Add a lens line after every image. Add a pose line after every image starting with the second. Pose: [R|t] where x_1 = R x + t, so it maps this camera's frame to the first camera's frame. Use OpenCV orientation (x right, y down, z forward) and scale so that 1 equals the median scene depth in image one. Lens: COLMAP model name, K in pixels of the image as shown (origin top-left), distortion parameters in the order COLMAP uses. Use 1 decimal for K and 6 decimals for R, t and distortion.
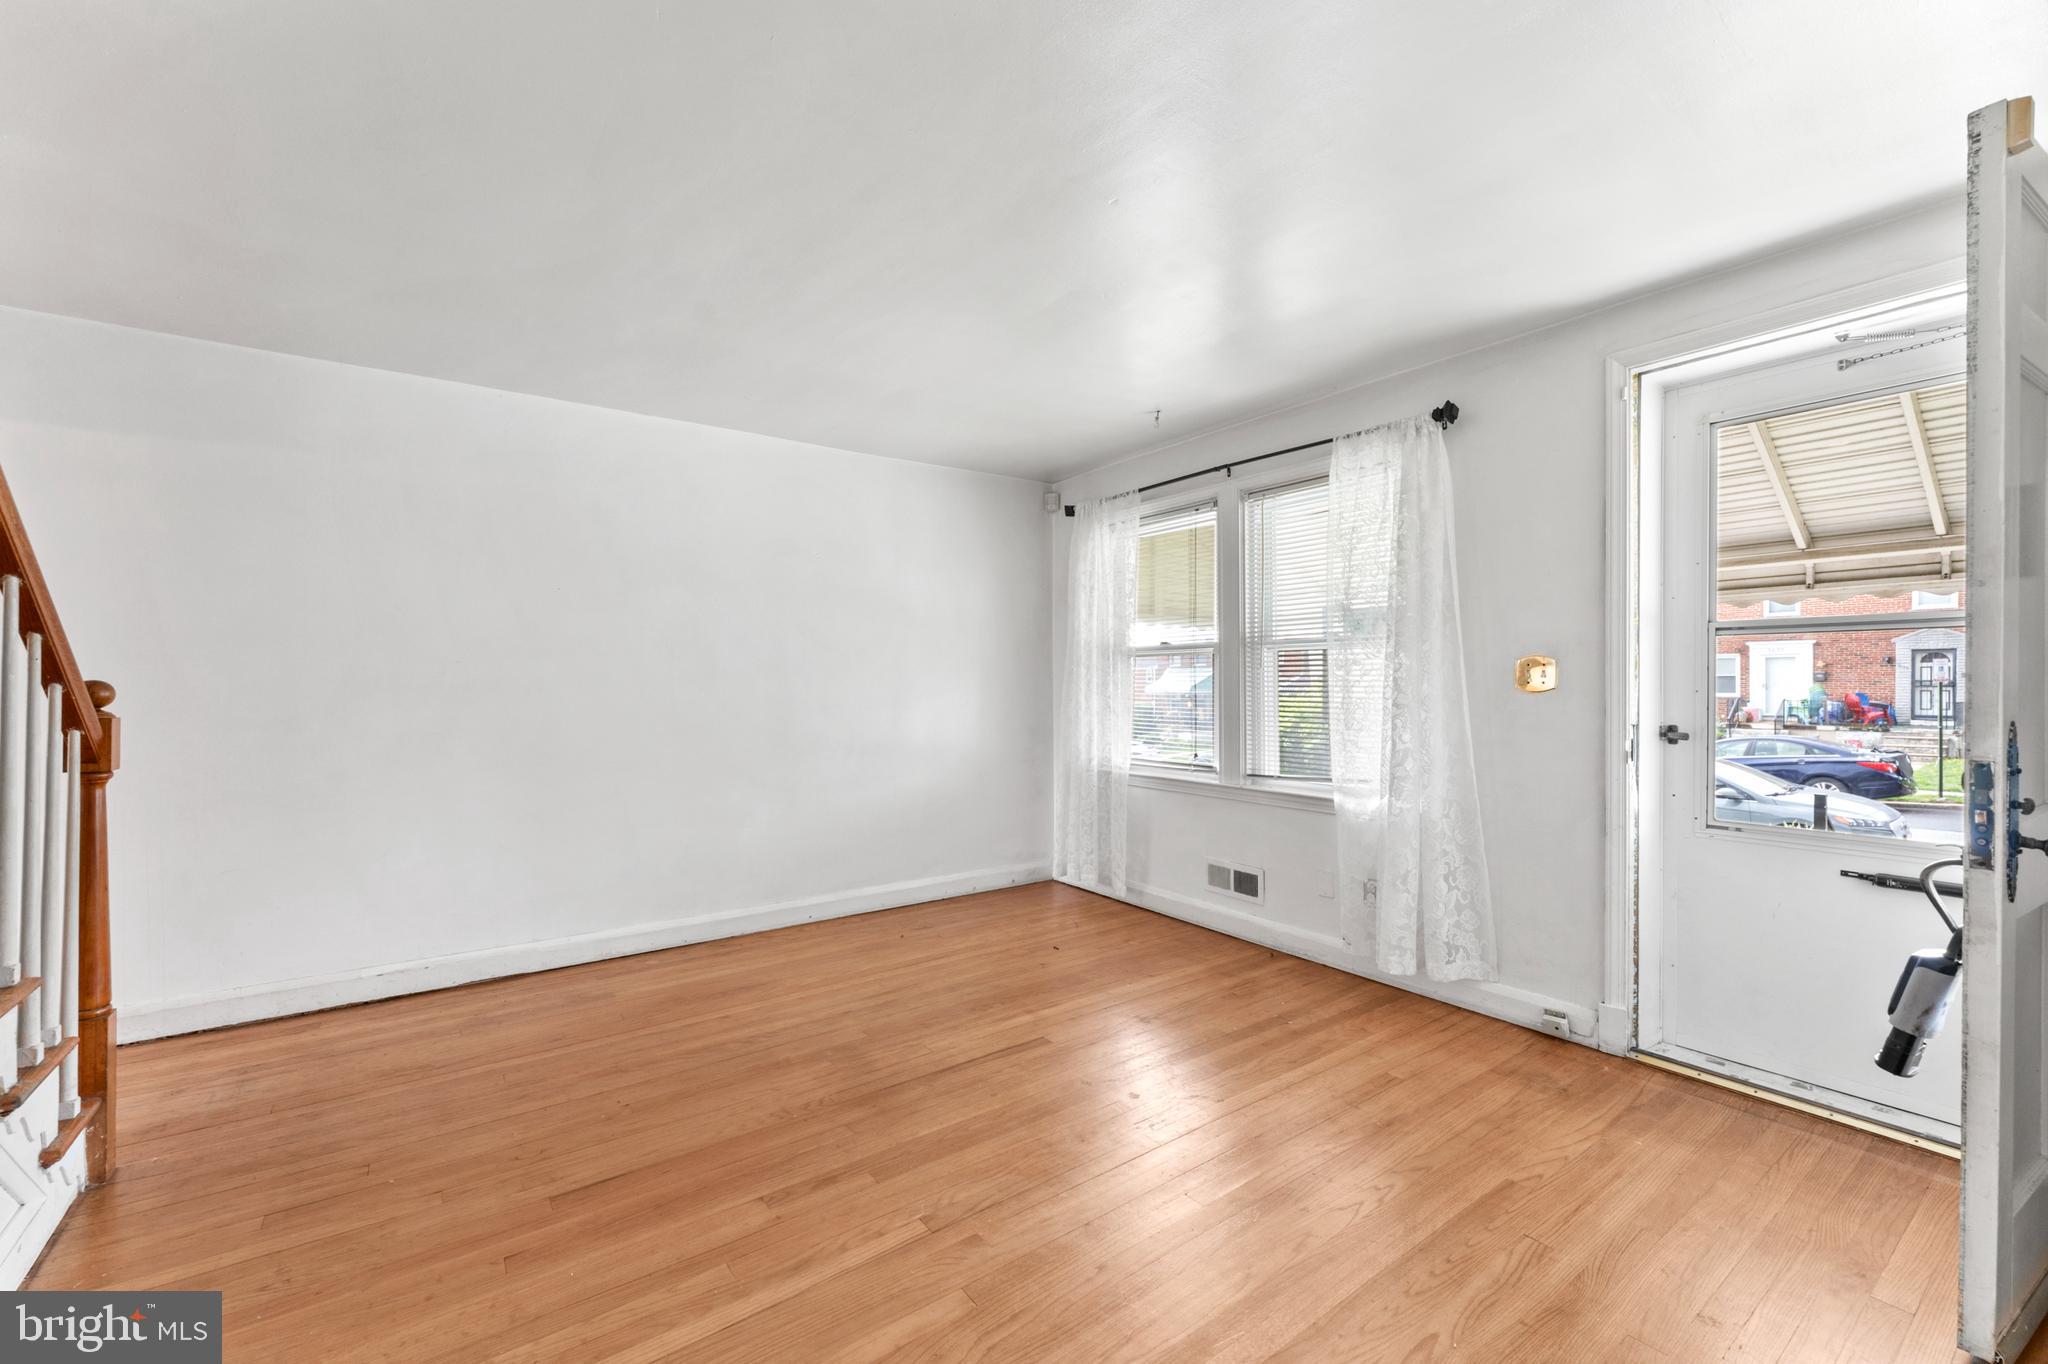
lens RADIAL K [[795.4, 0, 1024.0], [0, 795.4, 682.0], [0, 0, 1]] dist [0.000798, -0.000045]
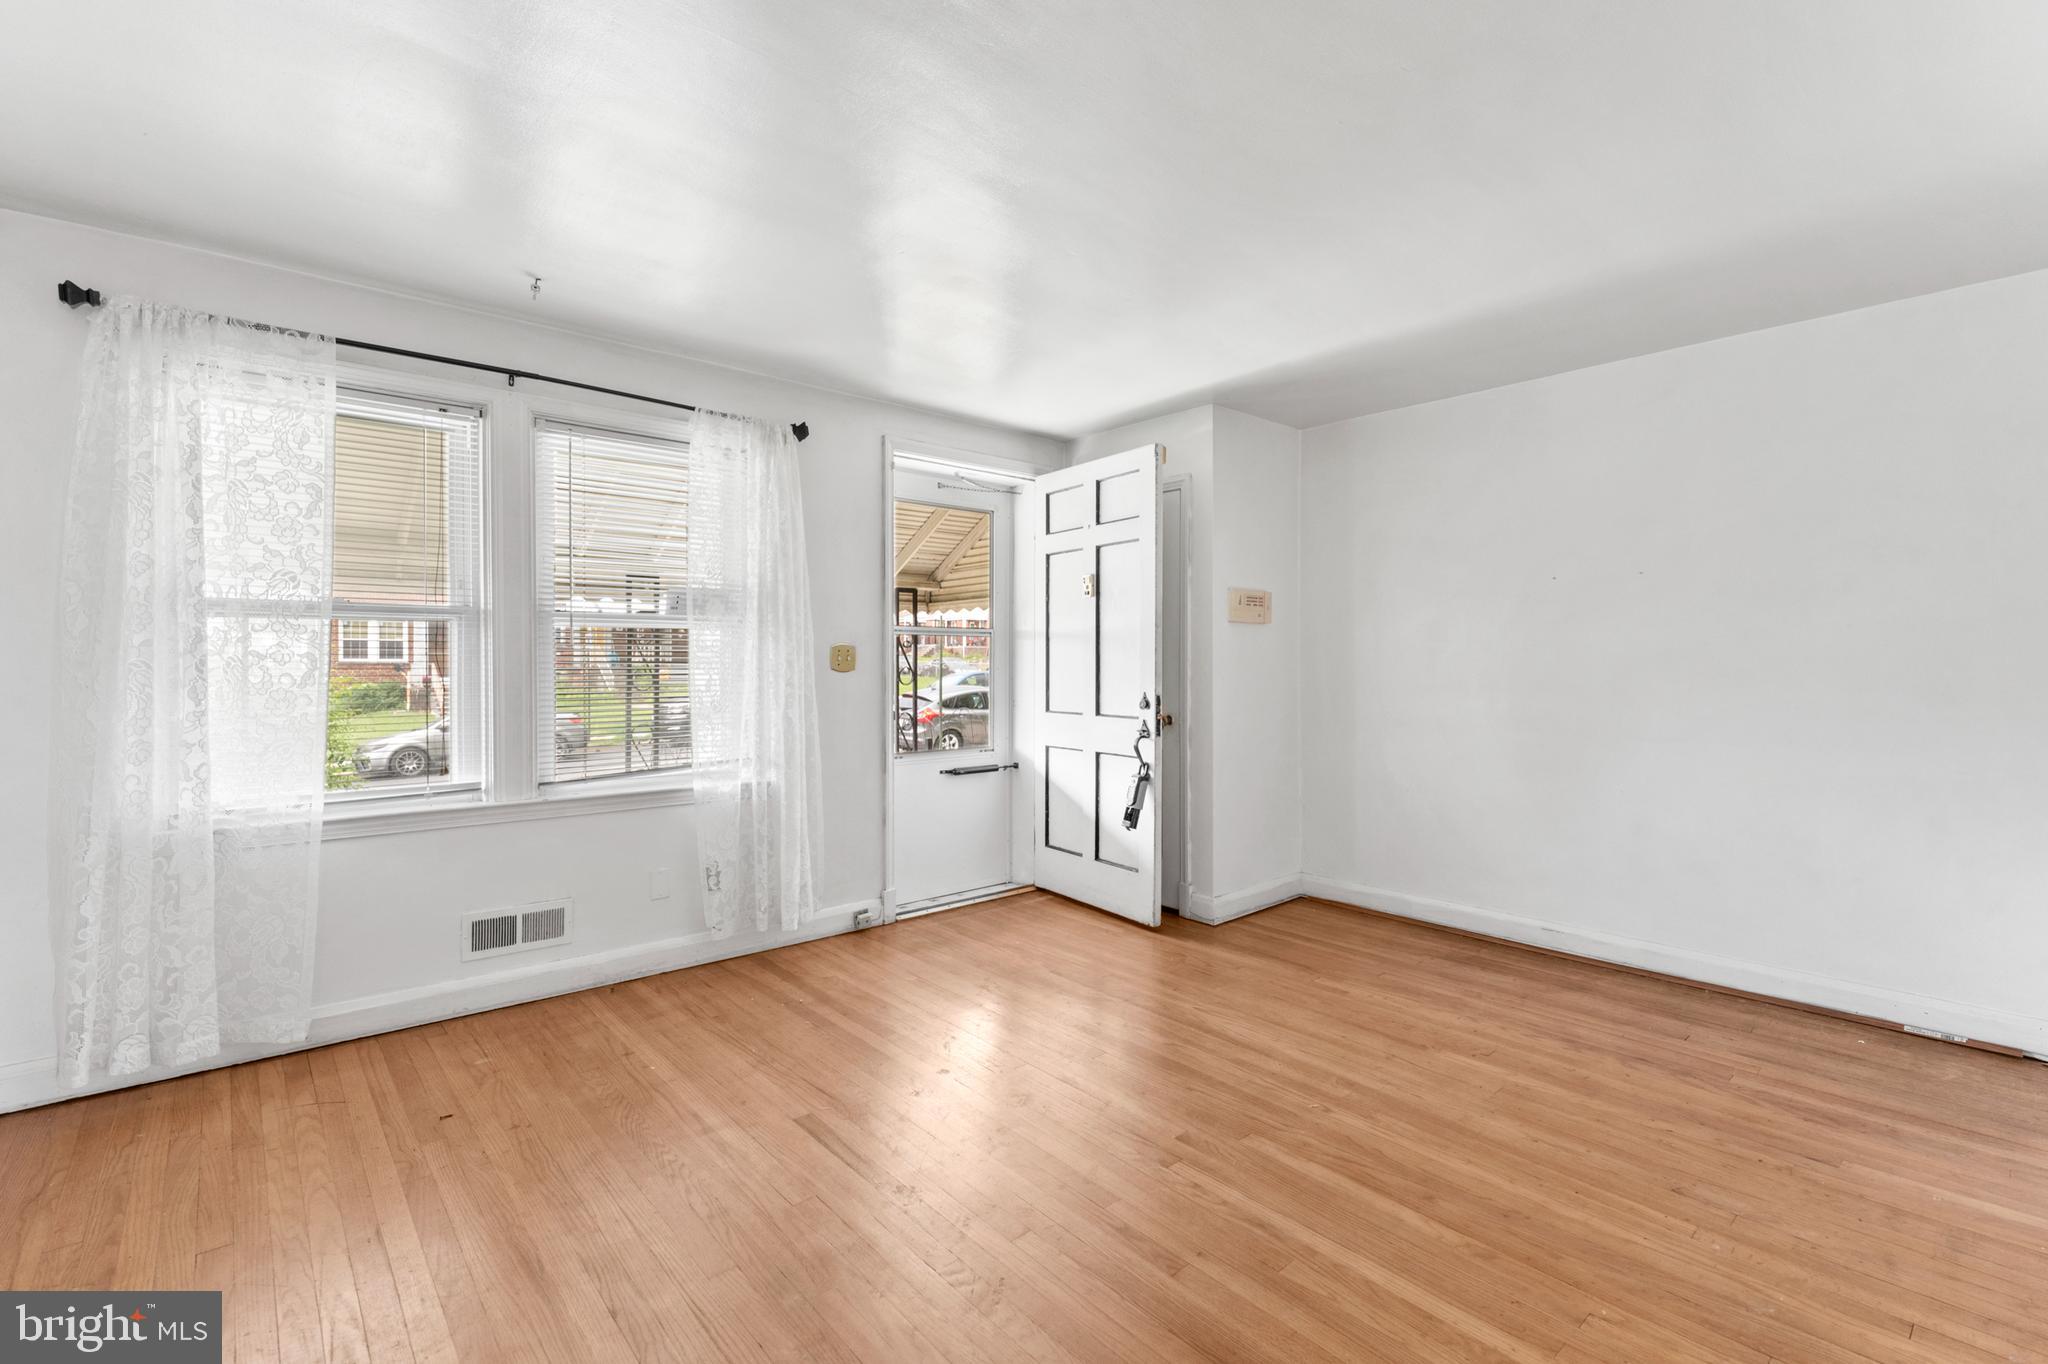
lens RADIAL K [[964.3, 0, 963.3], [0, 964.3, 661.3], [0, 0, 1]] dist [0.001164, -0.000140]
pose [[-0.051071, 0.005009, 0.998682, -0.878107], [-0.000468, 0.999987, -0.005039, 0.002902], [-0.998695, -0.000725, -0.051068, 0.834102]]
